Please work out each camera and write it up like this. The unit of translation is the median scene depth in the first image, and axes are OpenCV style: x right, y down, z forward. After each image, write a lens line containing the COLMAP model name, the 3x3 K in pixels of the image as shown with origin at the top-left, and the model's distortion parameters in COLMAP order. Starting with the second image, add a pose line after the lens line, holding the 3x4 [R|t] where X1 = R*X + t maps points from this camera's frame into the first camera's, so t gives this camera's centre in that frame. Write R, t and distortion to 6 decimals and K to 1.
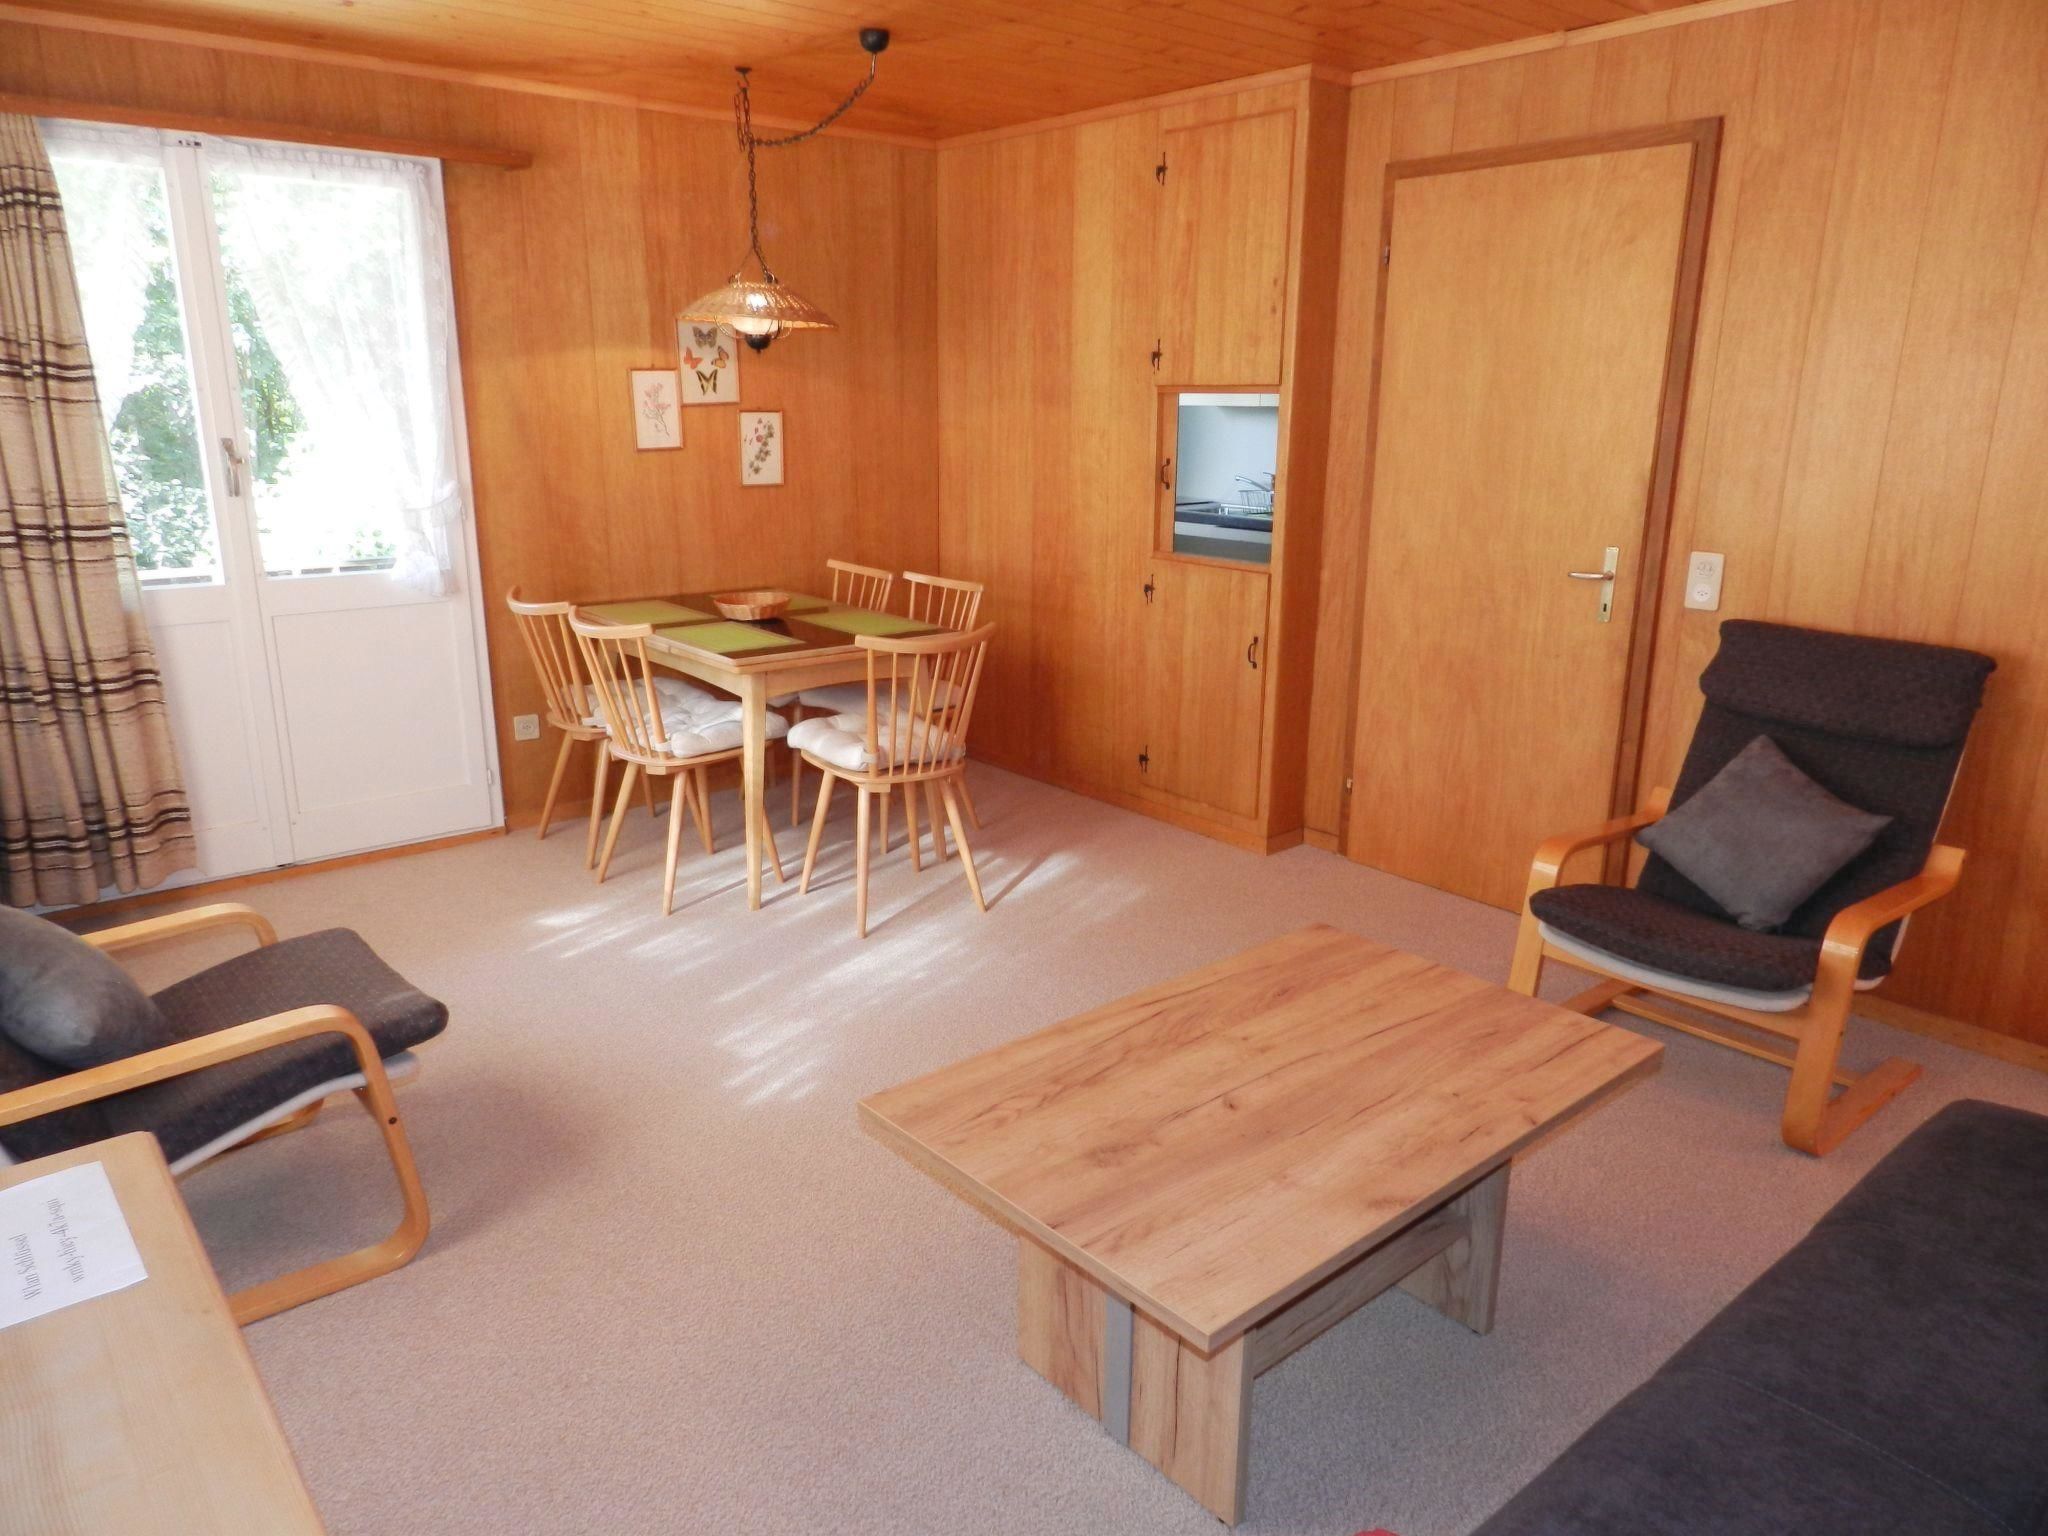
lens RADIAL K [[1383.2, 0, 1024.0], [0, 1383.2, 768.0], [0, 0, 1]] dist [0.017810, -0.003102]
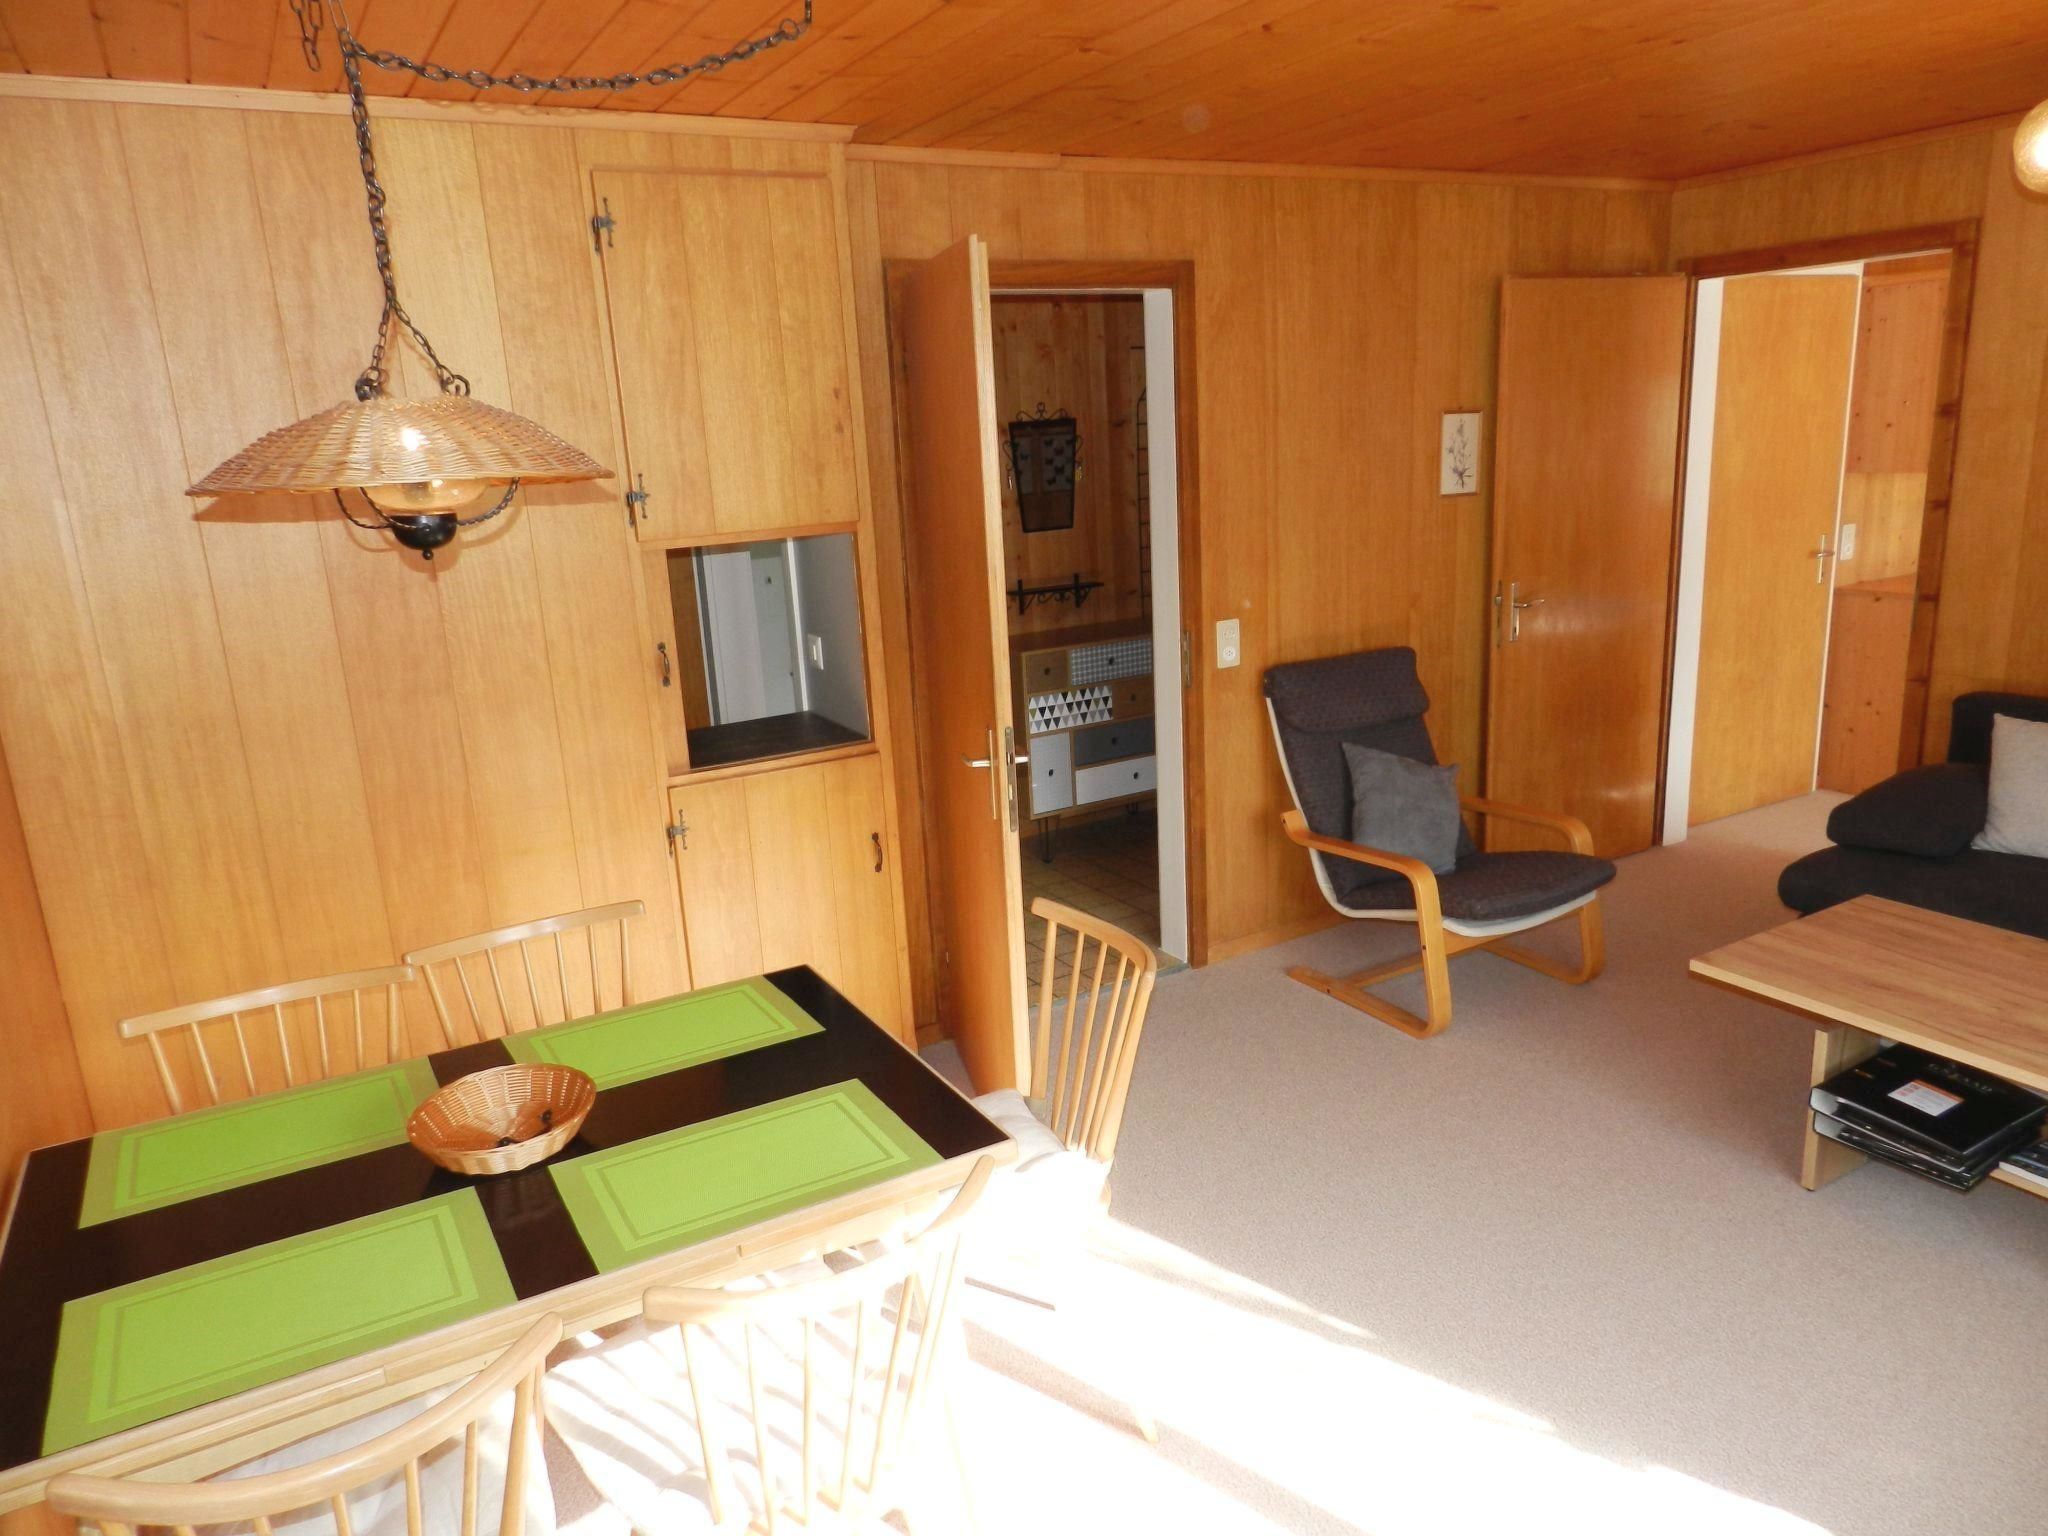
lens RADIAL K [[1383.2, 0, 1024.0], [0, 1383.2, 768.0], [0, 0, 1]] dist [0.017810, -0.003102]
pose [[0.179694, -0.259552, 0.948864, -0.587112], [0.311962, 0.929813, 0.195262, -0.272248], [-0.932947, 0.260922, 0.248053, 0.759658]]
